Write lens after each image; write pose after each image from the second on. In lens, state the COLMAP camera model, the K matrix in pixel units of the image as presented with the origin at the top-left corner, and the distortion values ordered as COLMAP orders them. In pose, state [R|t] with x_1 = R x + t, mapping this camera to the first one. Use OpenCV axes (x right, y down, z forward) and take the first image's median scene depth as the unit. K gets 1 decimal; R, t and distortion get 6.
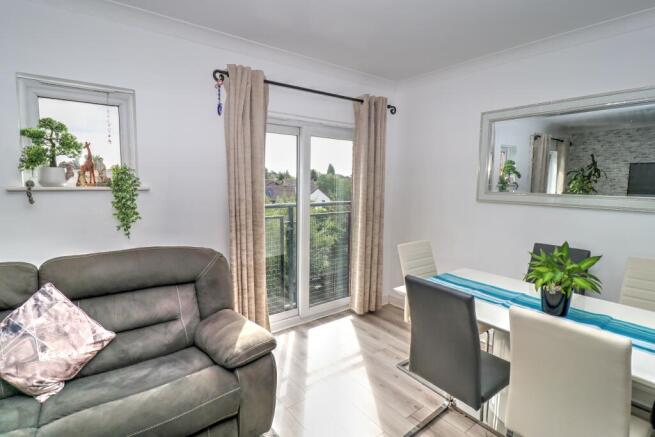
lens RADIAL K [[324.4, 0, 328.0], [0, 324.4, 214.2], [0, 0, 1]] dist [-0.014996, -0.001606]
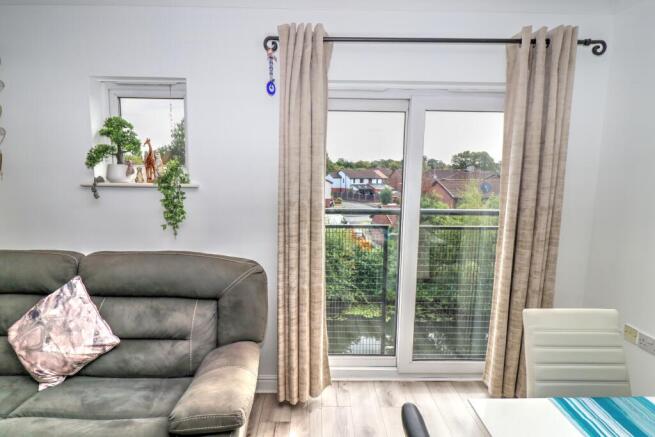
lens RADIAL K [[346.4, 0, 325.8], [0, 346.4, 214.3], [0, 0, 1]] dist [-0.000561, -0.008128]
pose [[0.797349, 0.075102, -0.598828, 0.324493], [-0.064710, 0.997146, 0.038894, -0.061730], [0.600039, 0.007738, 0.799933, 0.438948]]
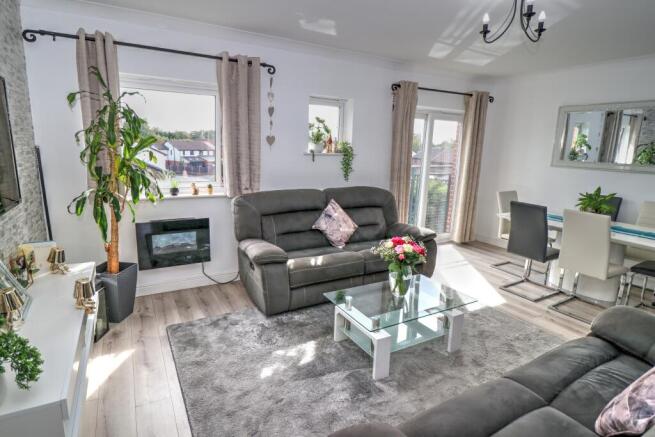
lens RADIAL K [[346.4, 0, 329.0], [0, 346.4, 215.5], [0, 0, 1]] dist [-0.000561, -0.008128]
pose [[0.991674, 0.040076, -0.122380, -0.458740], [-0.028224, 0.994875, 0.097089, 0.075800], [0.125644, -0.092826, 0.987723, -0.948882]]
